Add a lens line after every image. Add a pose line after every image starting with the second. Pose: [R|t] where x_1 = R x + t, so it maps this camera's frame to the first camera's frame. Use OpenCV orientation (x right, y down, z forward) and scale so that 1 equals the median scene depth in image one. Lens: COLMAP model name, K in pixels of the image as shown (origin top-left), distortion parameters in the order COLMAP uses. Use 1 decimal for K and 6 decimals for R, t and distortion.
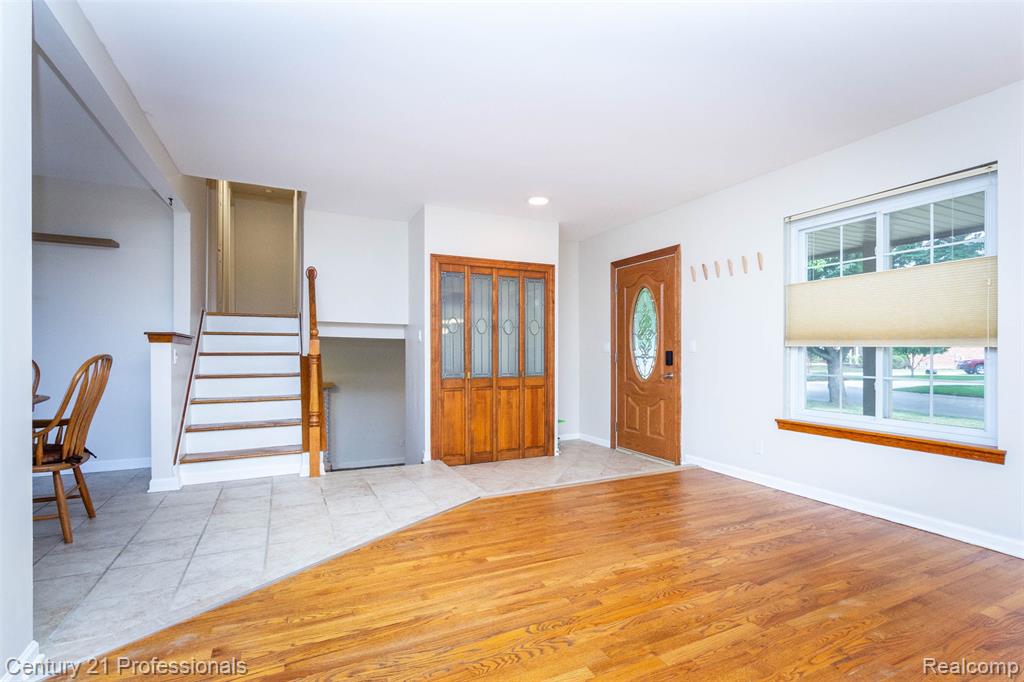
lens RADIAL K [[478.7, 0, 512.1], [0, 478.7, 339.1], [0, 0, 1]] dist [0.001082, 0.000143]
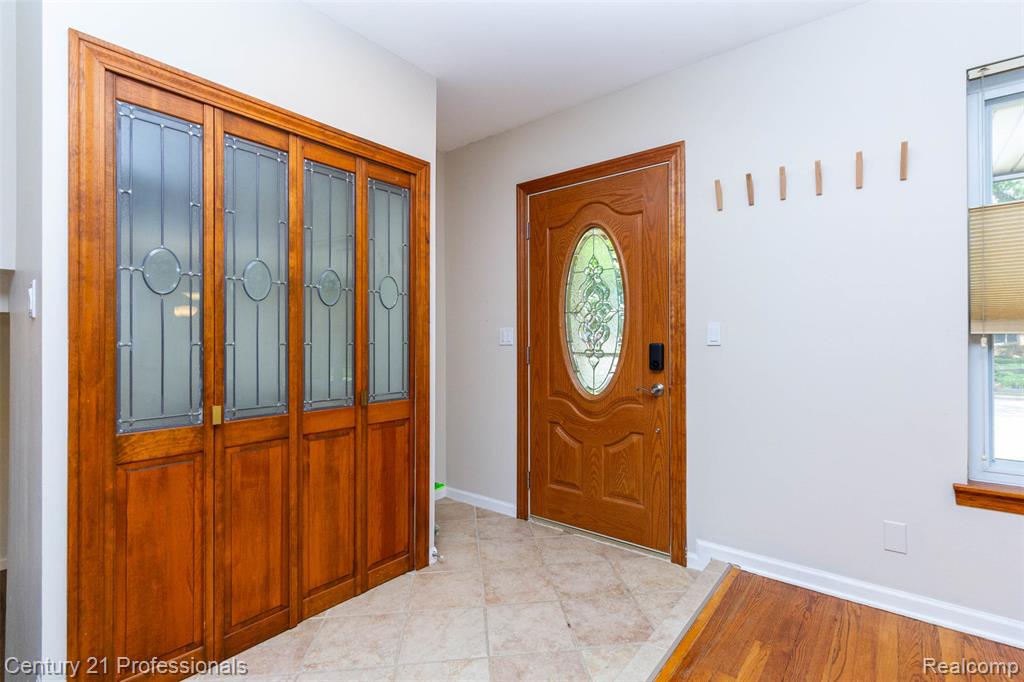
lens RADIAL K [[478.7, 0, 511.3], [0, 478.7, 333.6], [0, 0, 1]] dist [0.001082, 0.000143]
pose [[0.903035, 0.002177, 0.429561, -0.044974], [-0.006689, 0.999937, 0.008994, 0.010348], [-0.429514, -0.010995, 0.902993, 0.576788]]
